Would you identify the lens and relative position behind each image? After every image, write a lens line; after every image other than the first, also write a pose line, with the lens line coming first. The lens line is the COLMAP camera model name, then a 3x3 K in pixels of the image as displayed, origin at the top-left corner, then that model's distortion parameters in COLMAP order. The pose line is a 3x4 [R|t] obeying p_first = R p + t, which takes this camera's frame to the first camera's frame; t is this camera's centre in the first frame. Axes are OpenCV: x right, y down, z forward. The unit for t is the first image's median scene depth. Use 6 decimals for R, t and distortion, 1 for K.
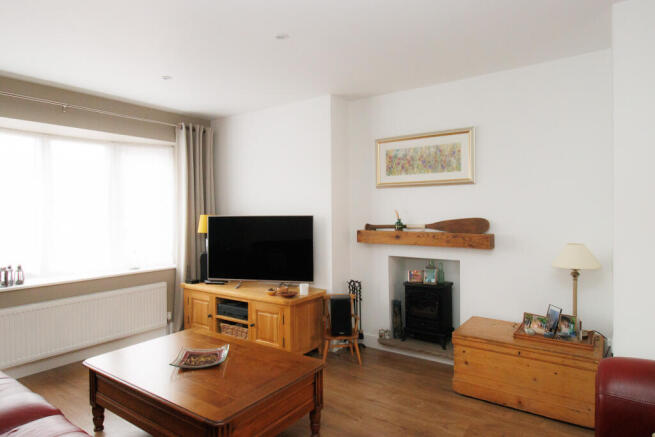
lens RADIAL K [[391.7, 0, 327.9], [0, 391.7, 215.6], [0, 0, 1]] dist [0.008245, -0.003199]
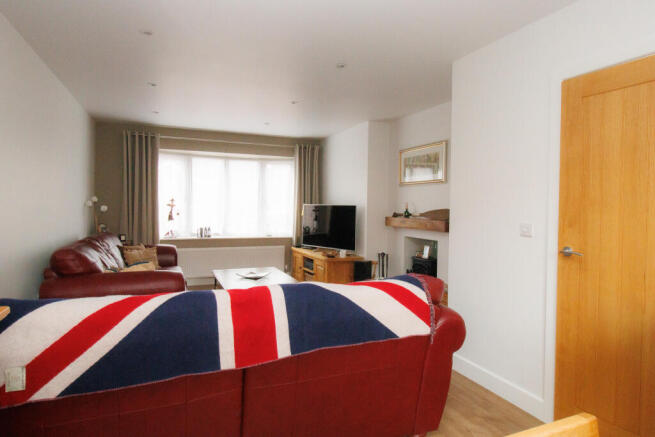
lens RADIAL K [[391.7, 0, 325.3], [0, 391.7, 219.6], [0, 0, 1]] dist [0.008245, -0.003199]
pose [[0.844627, 0.040269, -0.533838, 0.671535], [-0.028342, 0.999132, 0.030527, 0.012178], [0.534604, -0.010654, 0.845036, -0.303176]]
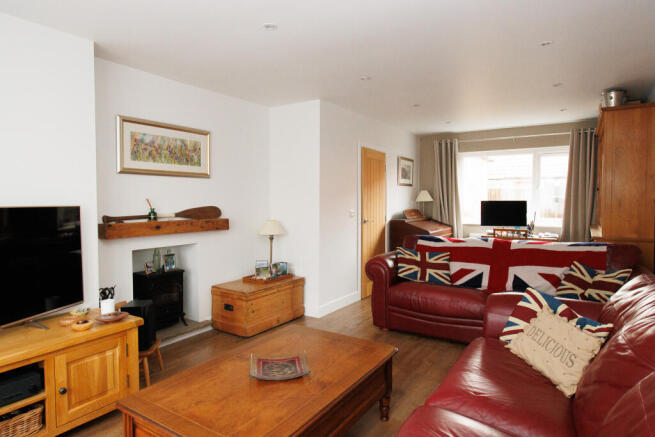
lens RADIAL K [[391.7, 0, 325.4], [0, 391.7, 216.3], [0, 0, 1]] dist [0.008245, -0.003199]
pose [[-0.026026, -0.037840, 0.998945, -0.779779], [0.009429, 0.999230, 0.038096, -0.004869], [-0.999617, 0.010411, -0.025649, 0.606446]]
